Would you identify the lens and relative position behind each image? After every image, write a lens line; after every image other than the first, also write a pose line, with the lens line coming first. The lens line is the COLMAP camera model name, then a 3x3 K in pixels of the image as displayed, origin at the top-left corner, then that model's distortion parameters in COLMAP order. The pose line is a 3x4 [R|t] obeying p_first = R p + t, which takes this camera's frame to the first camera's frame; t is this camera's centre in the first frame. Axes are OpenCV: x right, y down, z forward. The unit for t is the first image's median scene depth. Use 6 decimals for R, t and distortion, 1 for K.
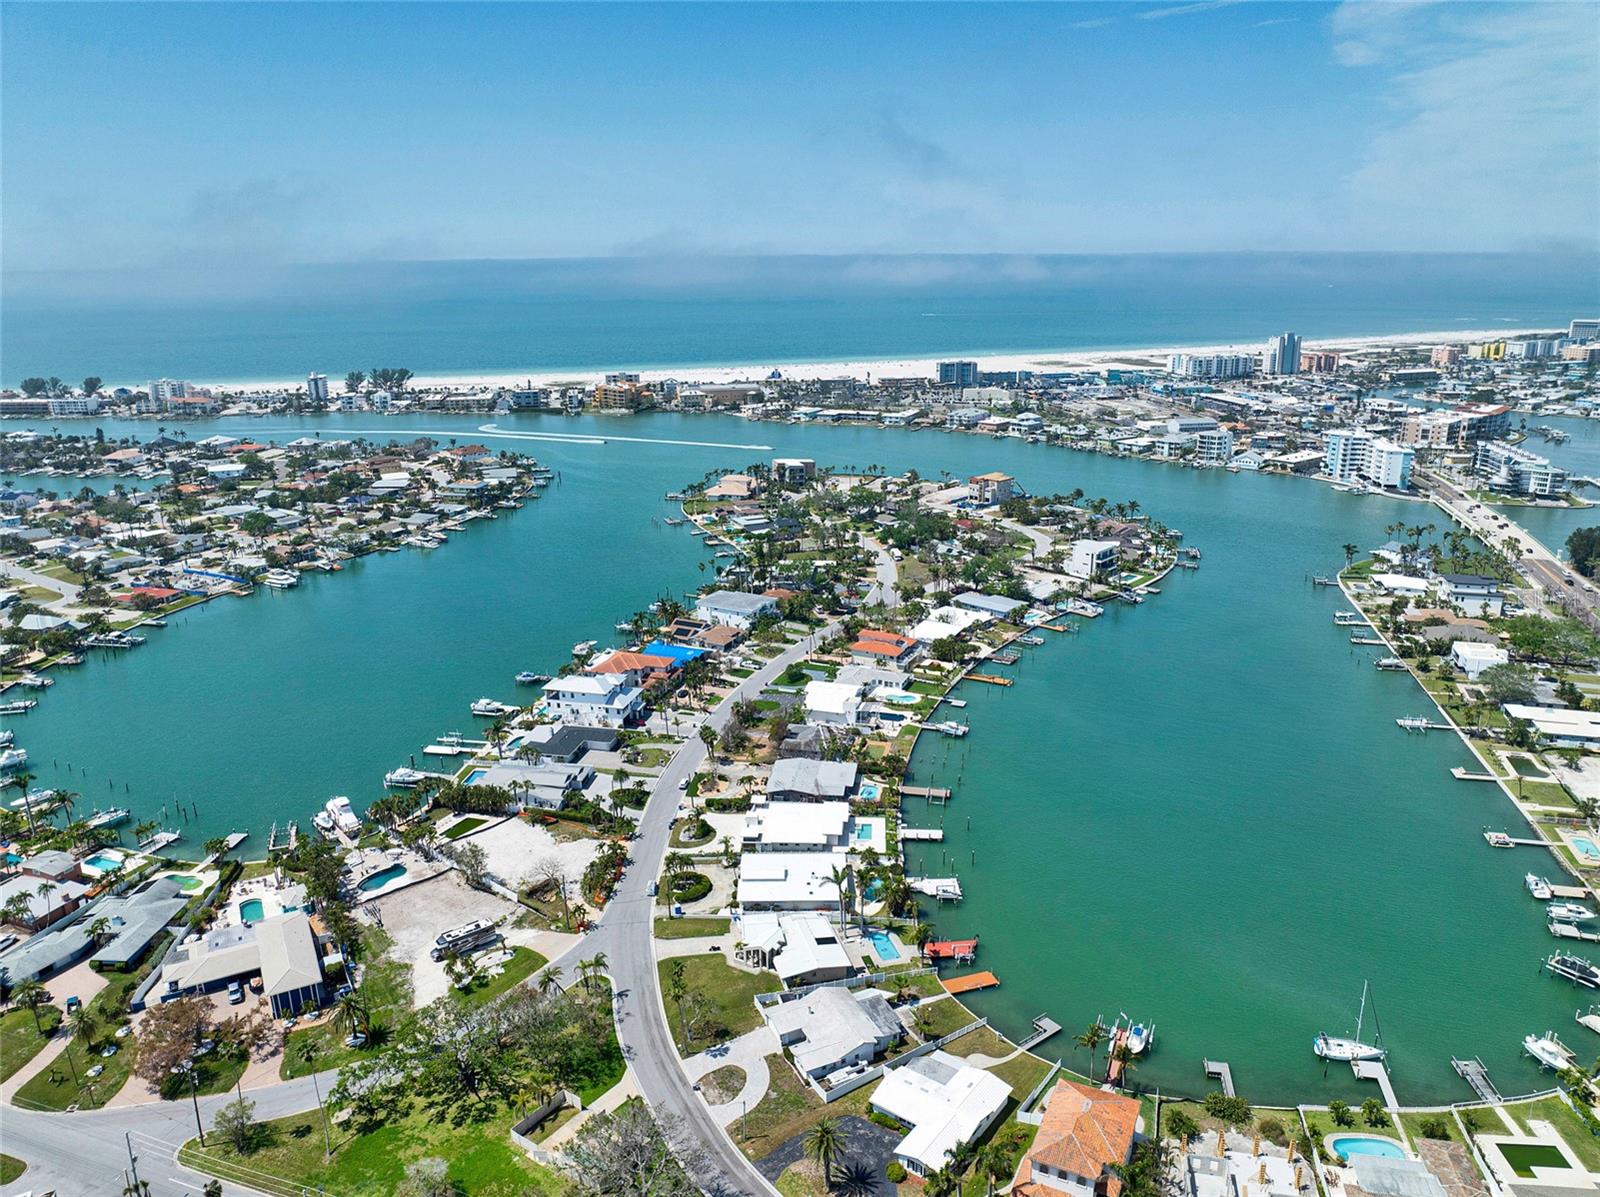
lens RADIAL K [[1111.8, 0, 810.7], [0, 1111.8, 625.0], [0, 0, 1]] dist [-0.035192, 0.010617]
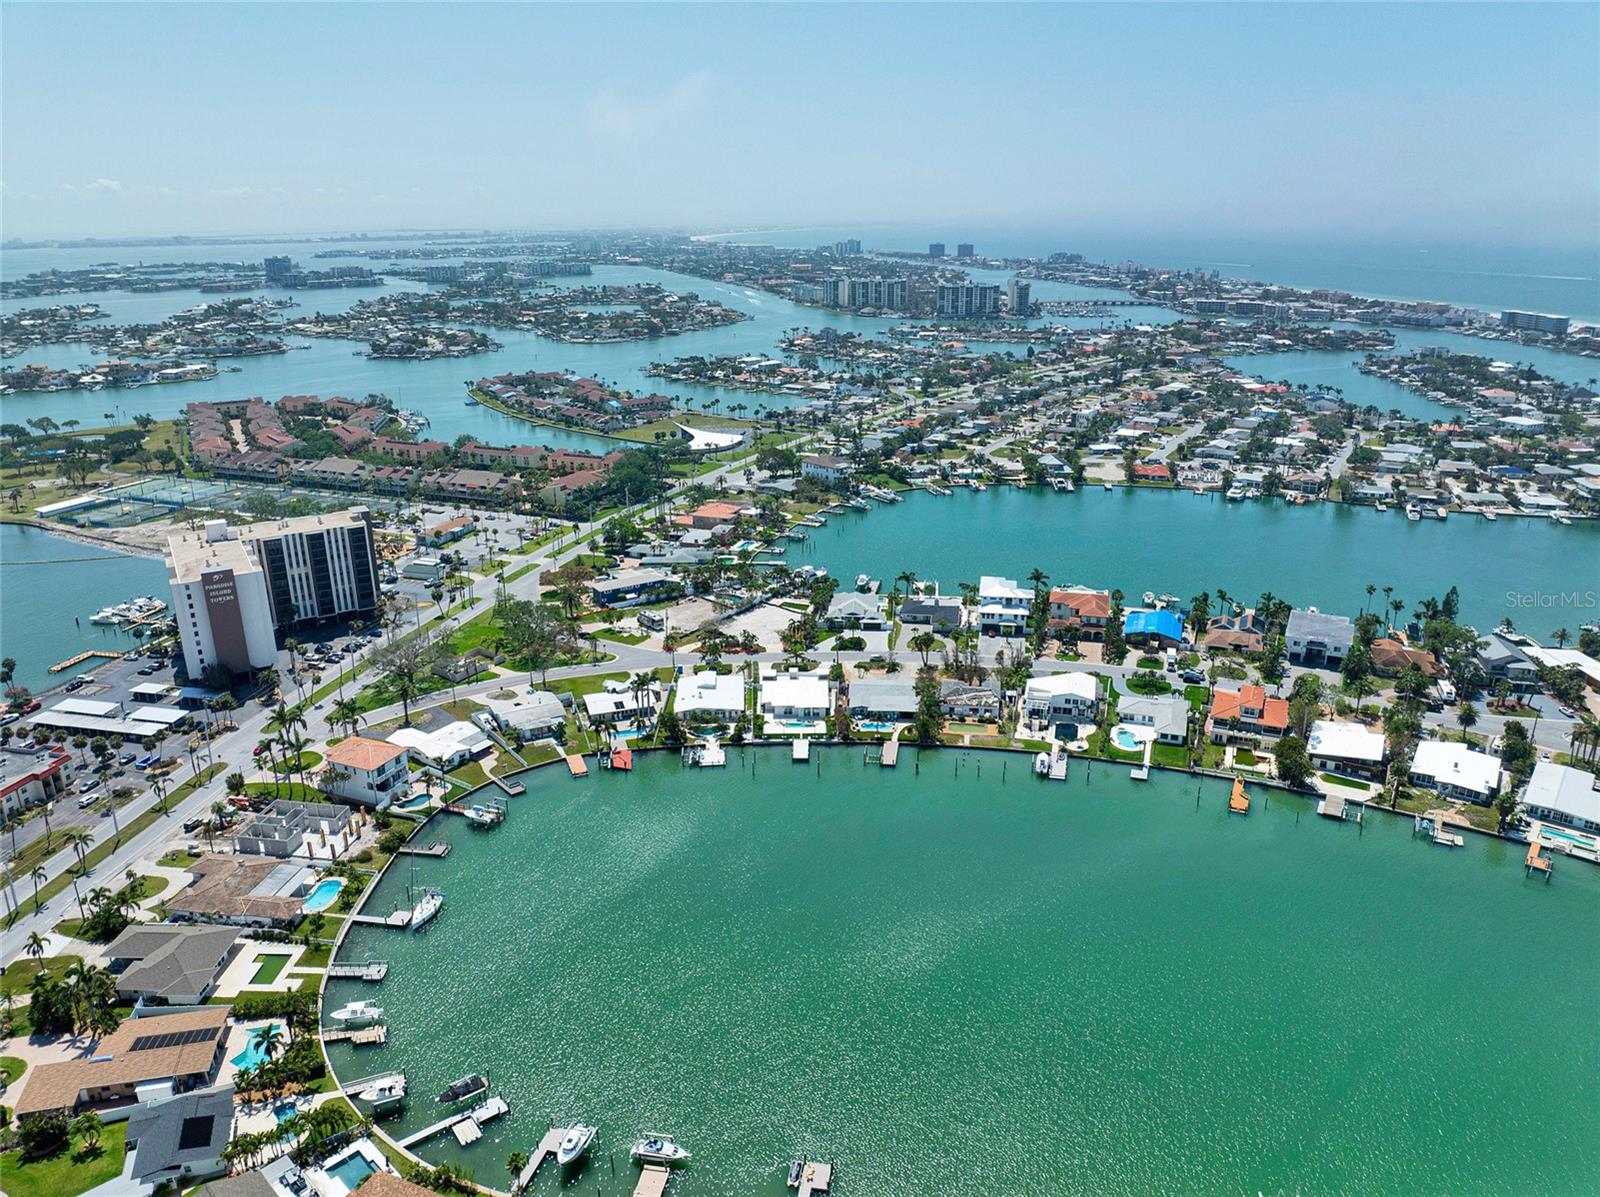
lens RADIAL K [[1123.7, 0, 805.7], [0, 1123.7, 598.8], [0, 0, 1]] dist [-0.037494, -0.000213]
pose [[0.056380, 0.332677, -0.941354, 0.461367], [-0.304538, 0.903652, 0.301114, -0.117628], [0.950830, 0.269701, 0.152261, 0.339879]]
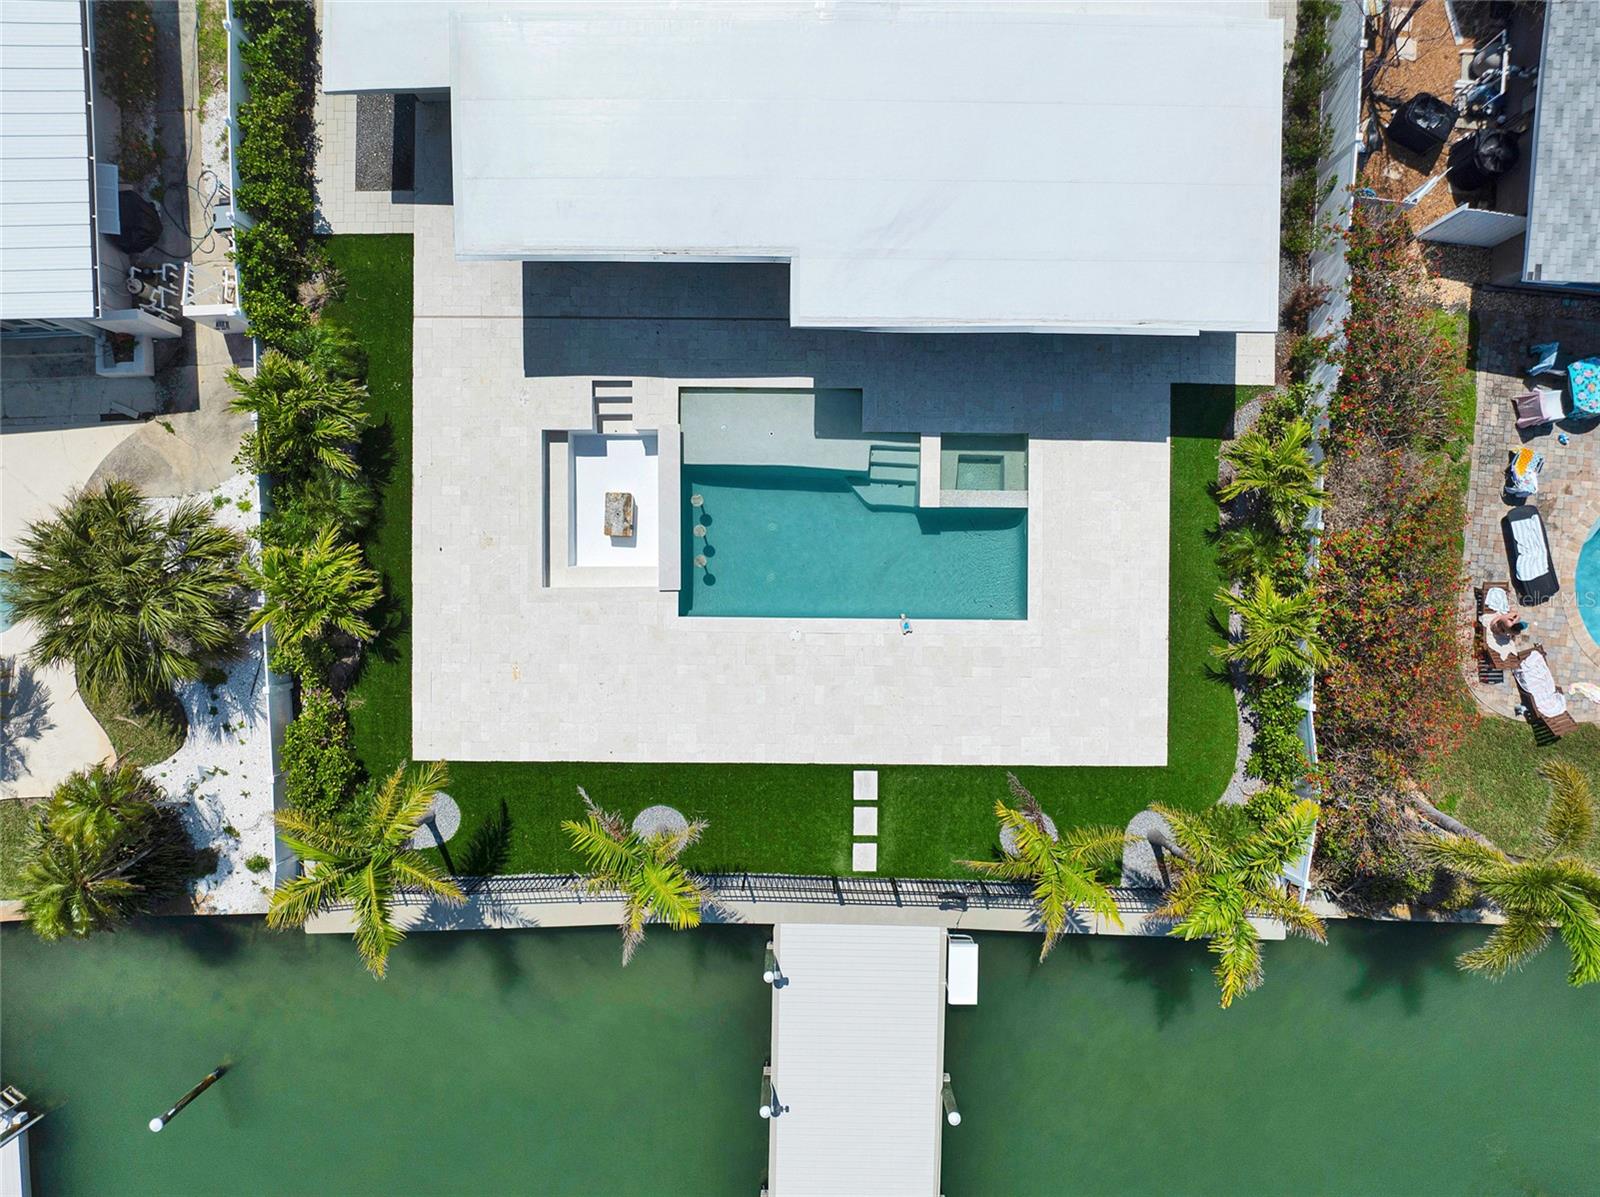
lens RADIAL K [[1123.7, 0, 805.7], [0, 1123.7, 598.8], [0, 0, 1]] dist [-0.037494, -0.000213]
pose [[0.043706, 0.998801, 0.022043, 0.022185], [-0.316533, -0.007083, 0.948555, 0.041729], [0.947574, -0.048435, 0.315844, 0.412119]]
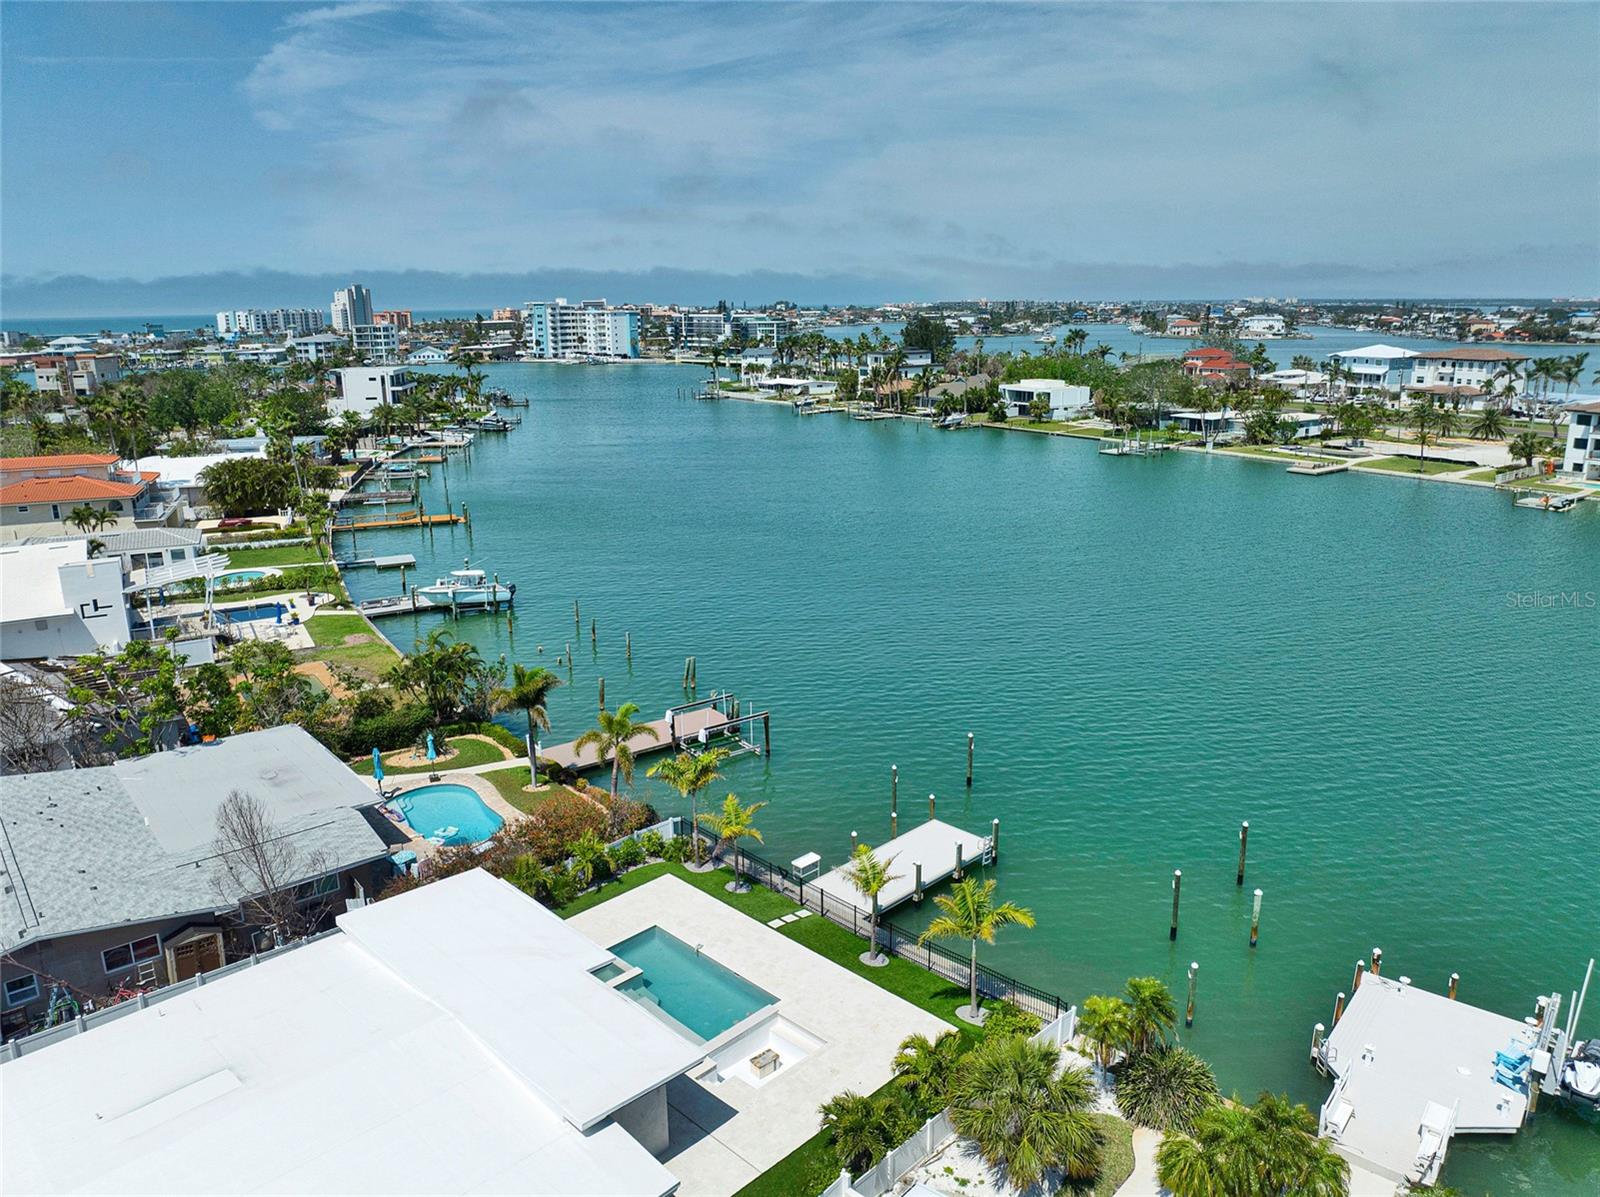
lens RADIAL K [[1111.8, 0, 810.7], [0, 1111.8, 625.0], [0, 0, 1]] dist [-0.035192, 0.010617]
pose [[0.662869, -0.205851, 0.719882, -0.019649], [0.238077, 0.969512, 0.058012, 0.055486], [-0.709876, 0.132933, 0.691668, 0.369244]]
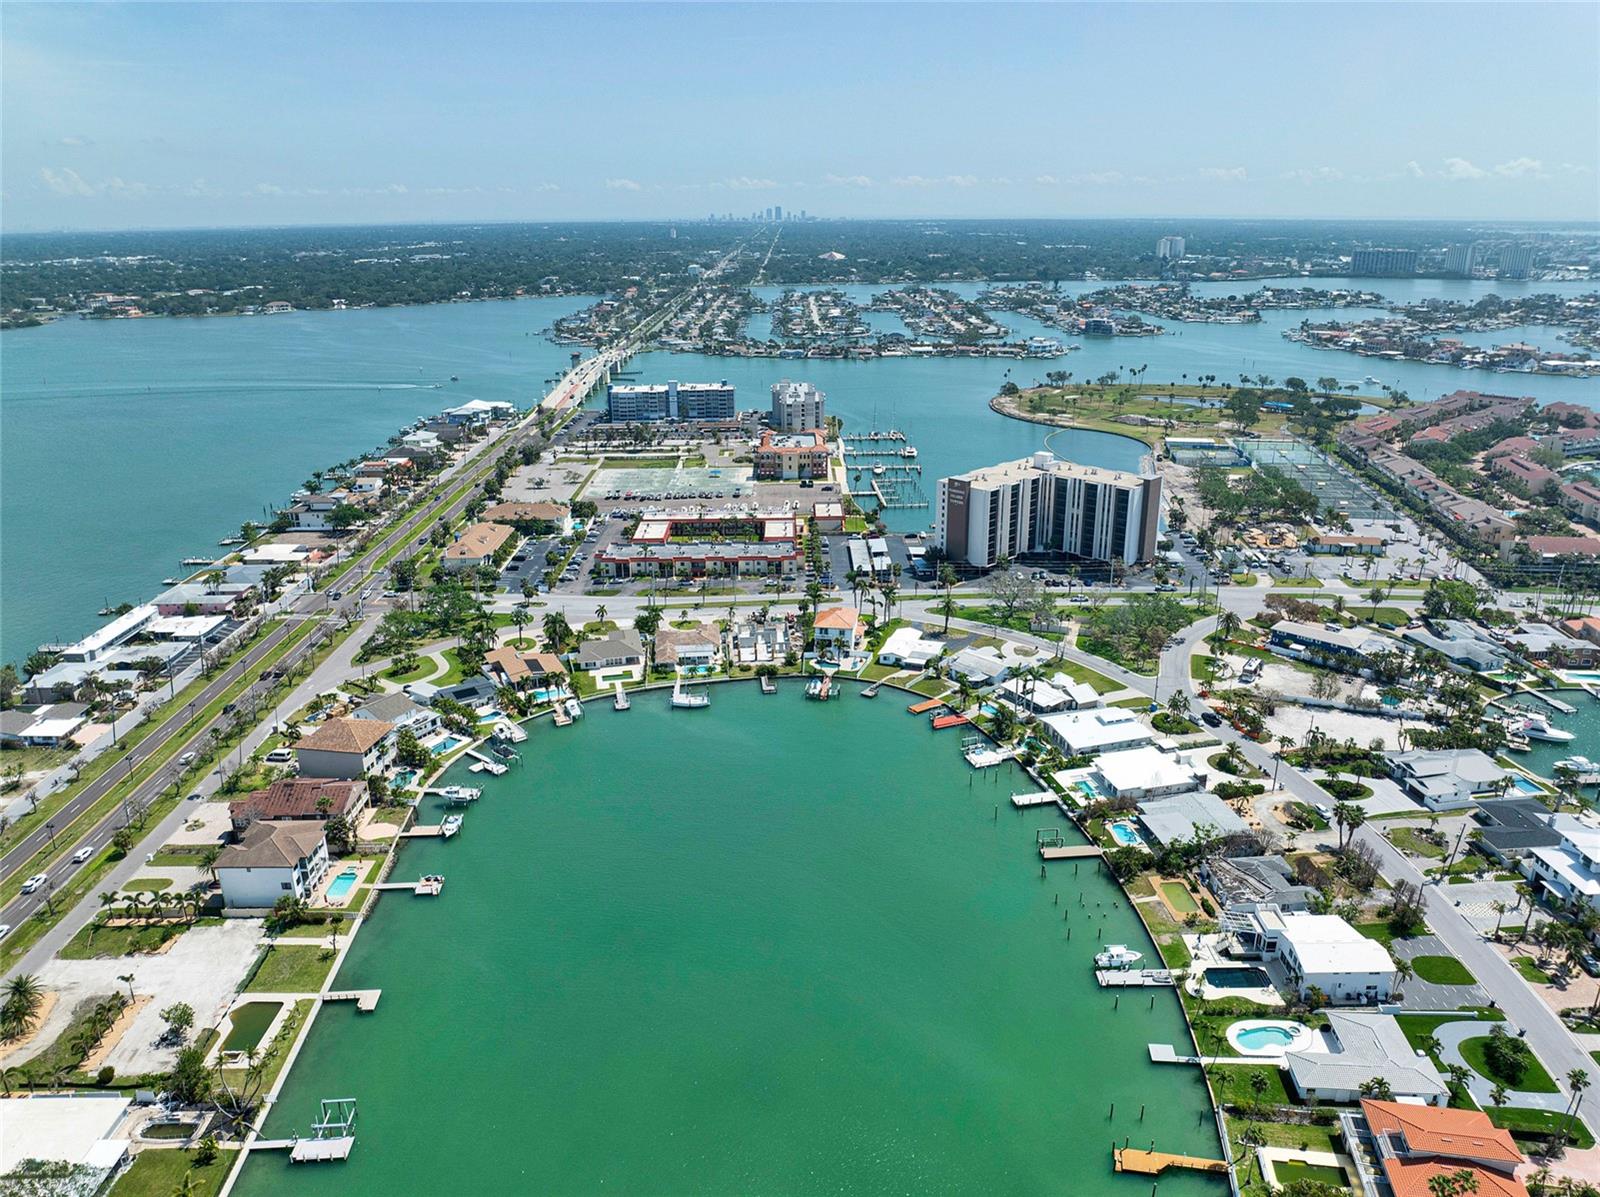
lens RADIAL K [[1123.7, 0, 805.7], [0, 1123.7, 598.8], [0, 0, 1]] dist [-0.037494, -0.000213]
pose [[-0.957777, 0.111068, -0.265192, 0.229343], [-0.072674, 0.798895, 0.597064, -0.227031], [0.278175, 0.591127, -0.757091, 0.678038]]
